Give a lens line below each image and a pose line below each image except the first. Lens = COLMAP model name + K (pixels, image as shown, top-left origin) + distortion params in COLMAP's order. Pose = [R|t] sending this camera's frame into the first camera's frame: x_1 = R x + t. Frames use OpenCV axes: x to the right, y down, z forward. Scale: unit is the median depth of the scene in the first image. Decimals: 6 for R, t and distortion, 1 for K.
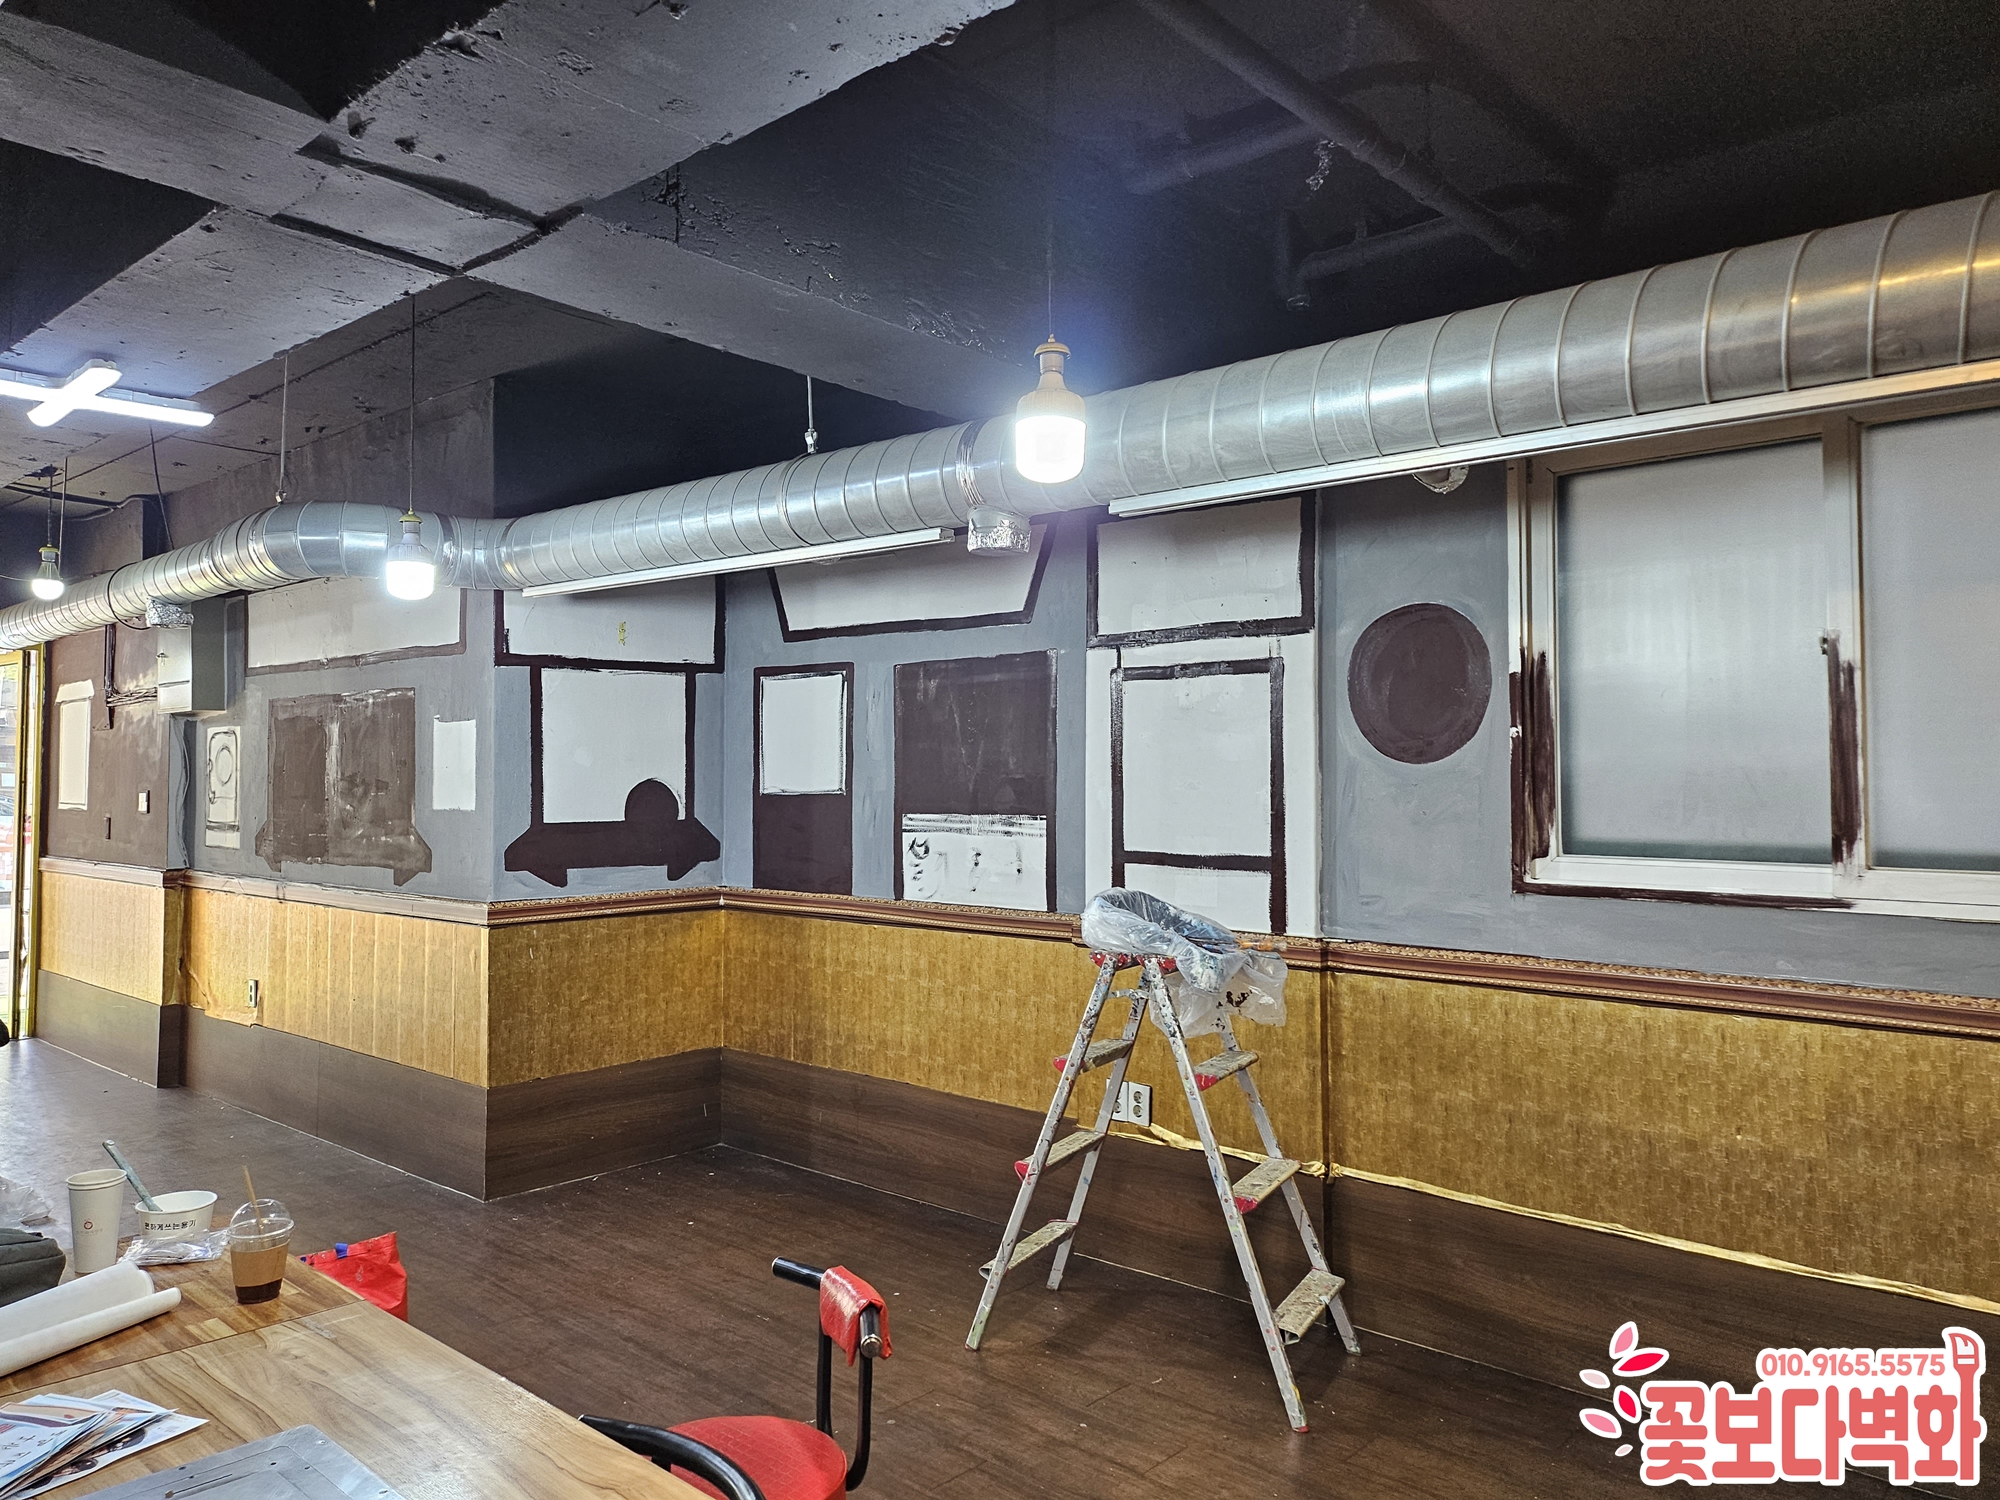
lens RADIAL K [[1395.0, 0, 978.6], [0, 1395.0, 727.9], [0, 0, 1]] dist [0.072706, -0.071574]
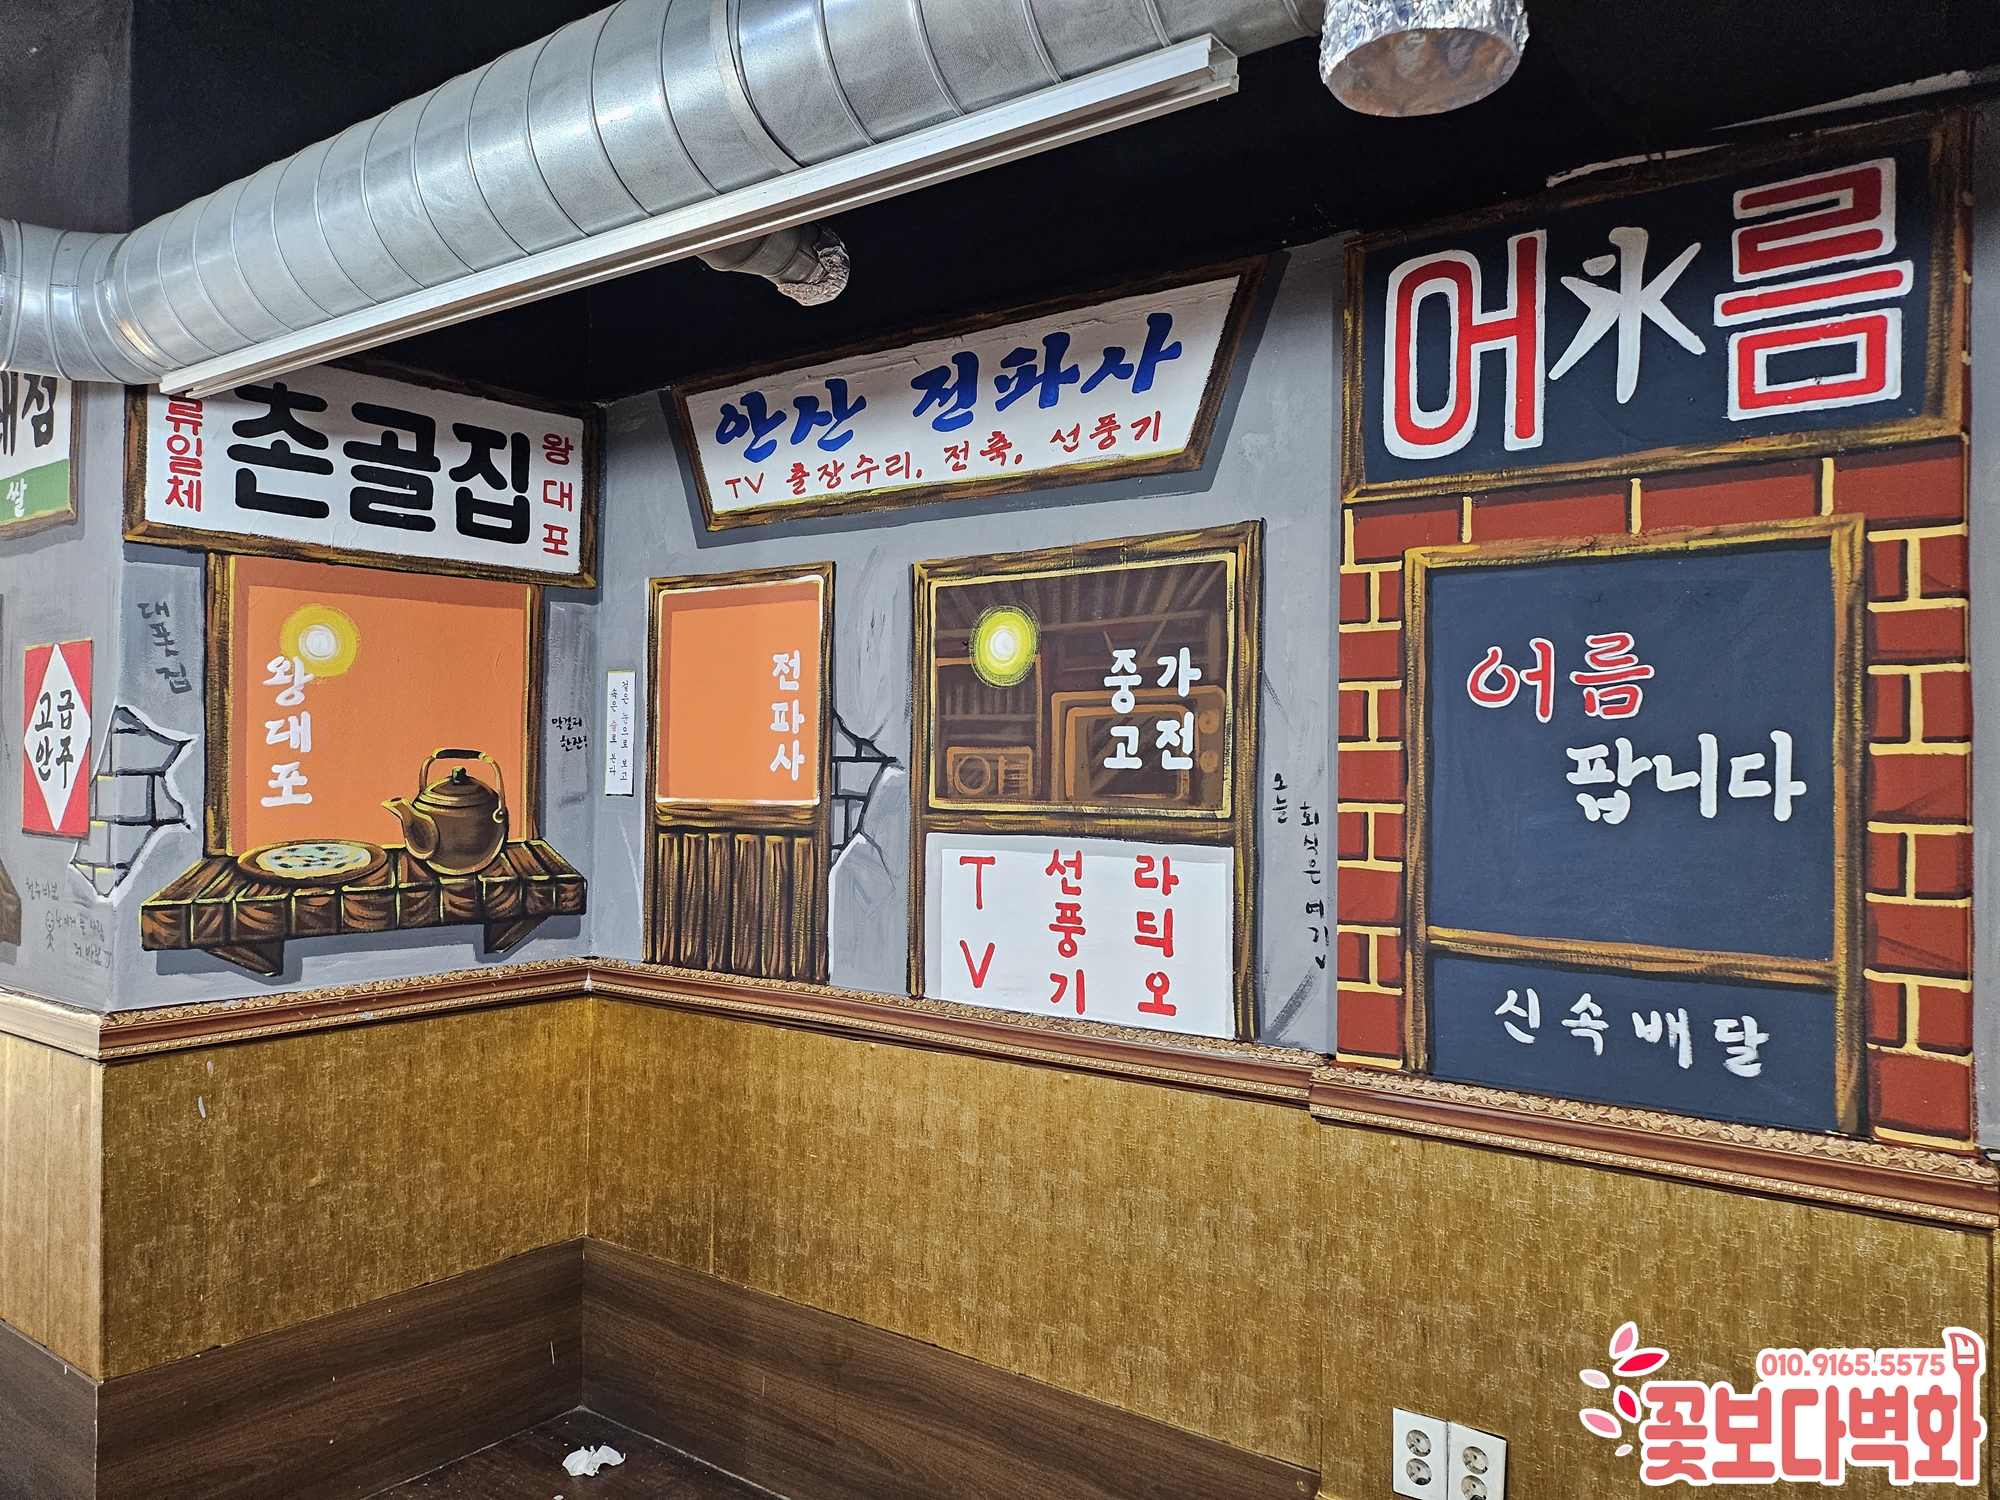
lens RADIAL K [[1390.7, 0, 1016.3], [0, 1390.7, 734.0], [0, 0, 1]] dist [0.081141, -0.083704]
pose [[0.995262, 0.011541, 0.096542, -0.073060], [-0.012178, 0.999908, 0.006011, 0.016985], [-0.096463, -0.007158, 0.995311, 0.458472]]
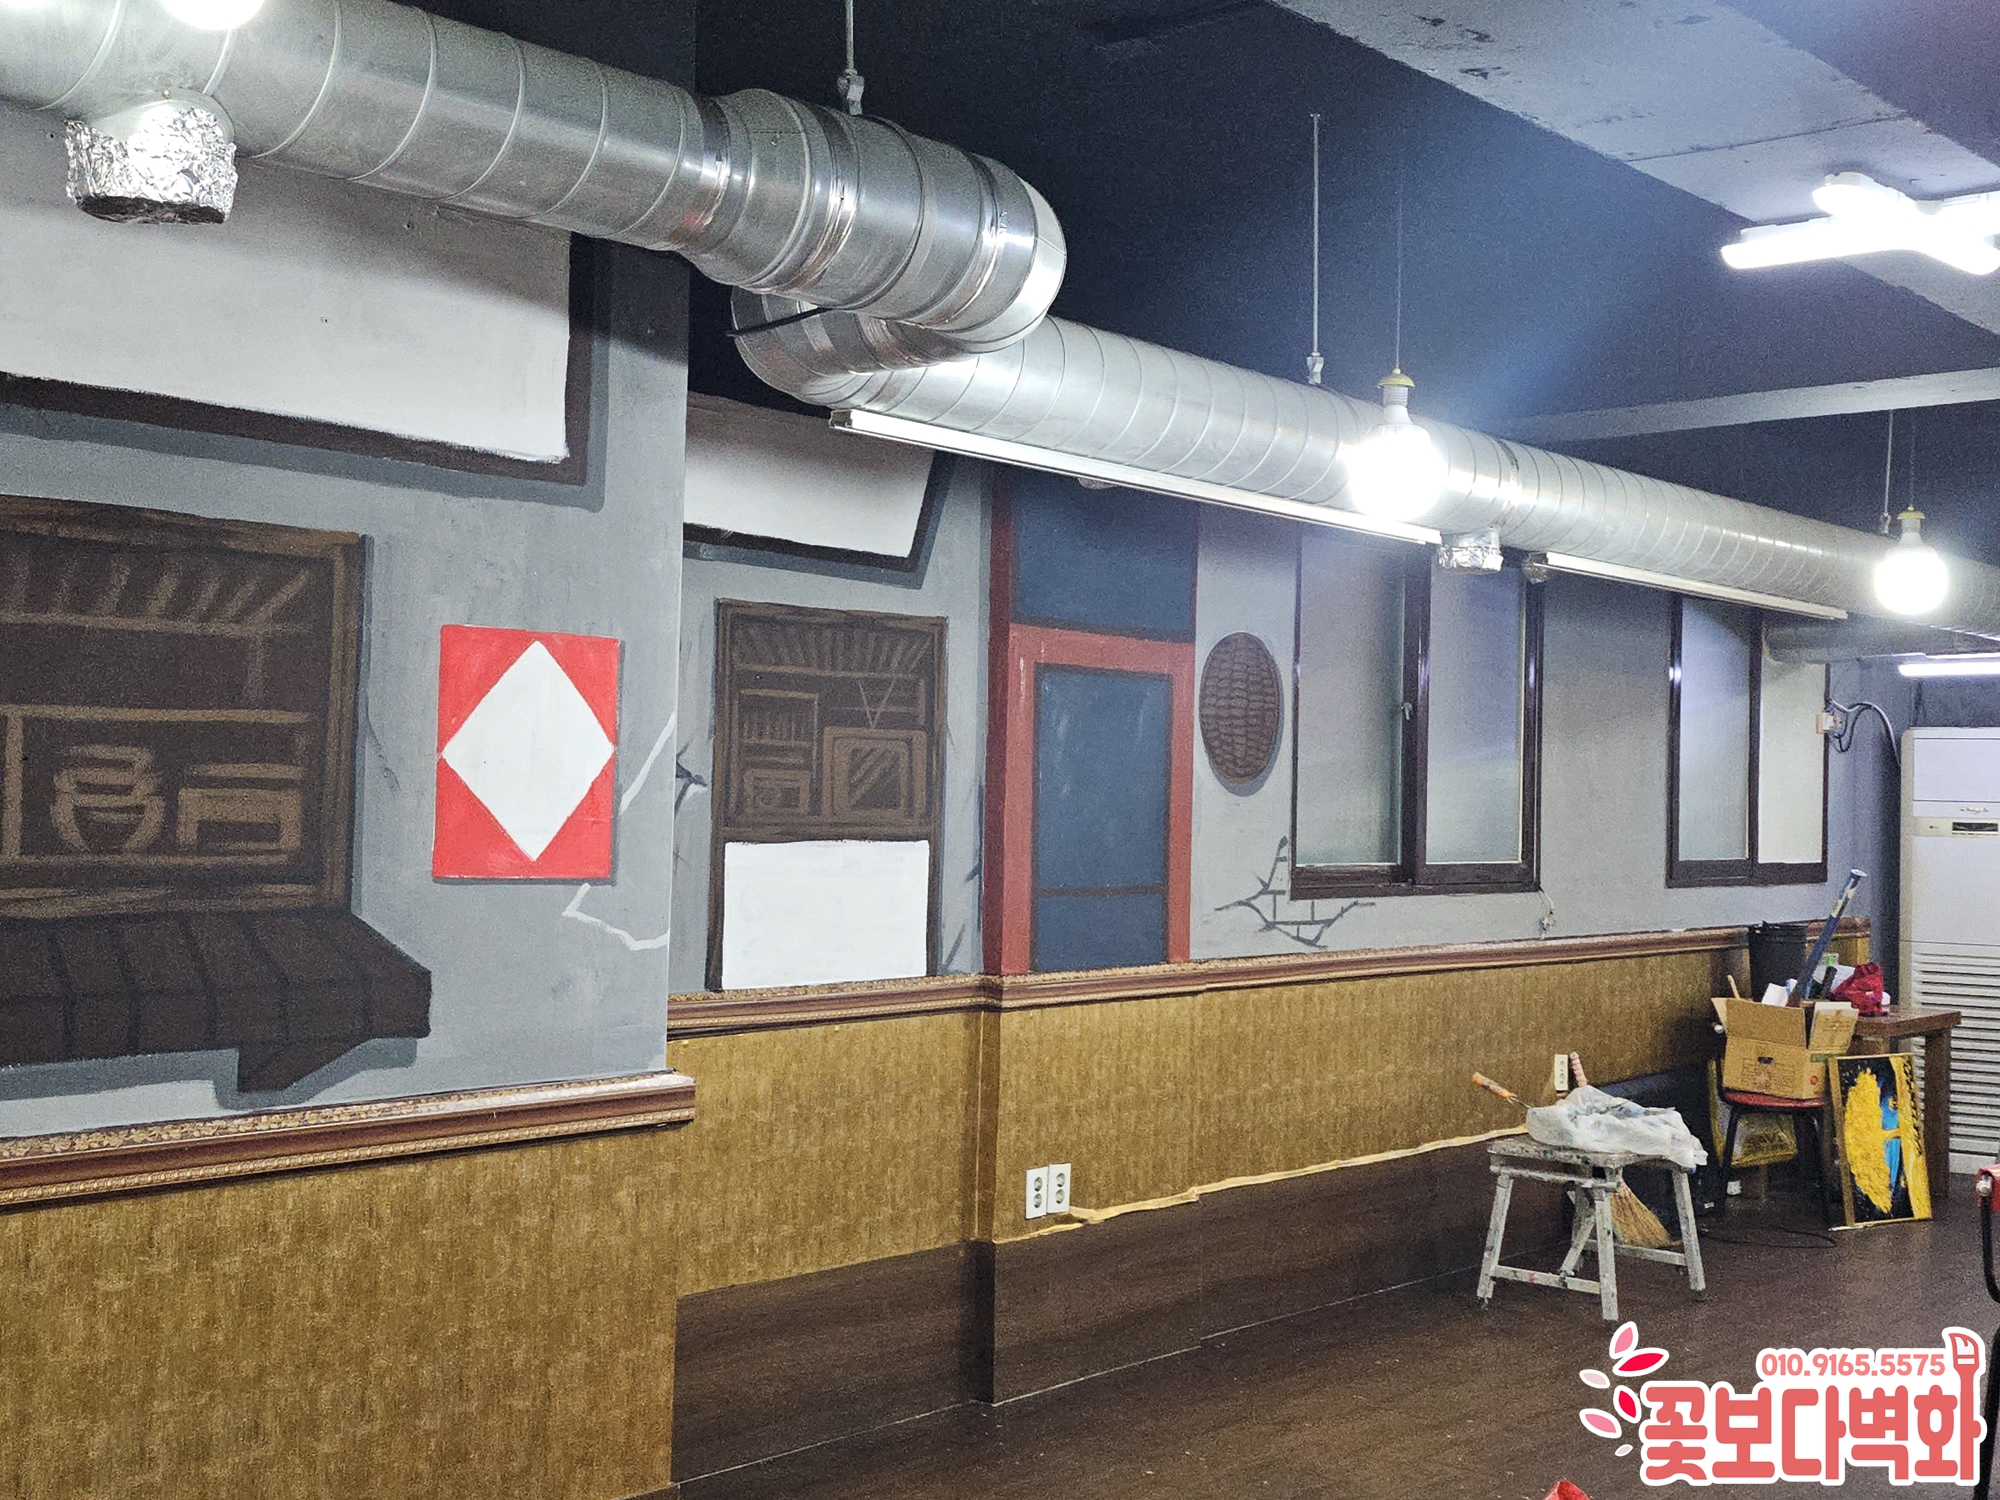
lens RADIAL K [[2388.3, 0, 1000.0], [0, 2388.3, 750.0], [0, 0, 1]] dist [0.108262, -0.208008]
pose [[-0.023989, 0.015422, 0.999593, -1.096593], [-0.056440, 0.998265, -0.016756, 0.029410], [-0.998118, -0.056819, -0.023077, 0.908612]]
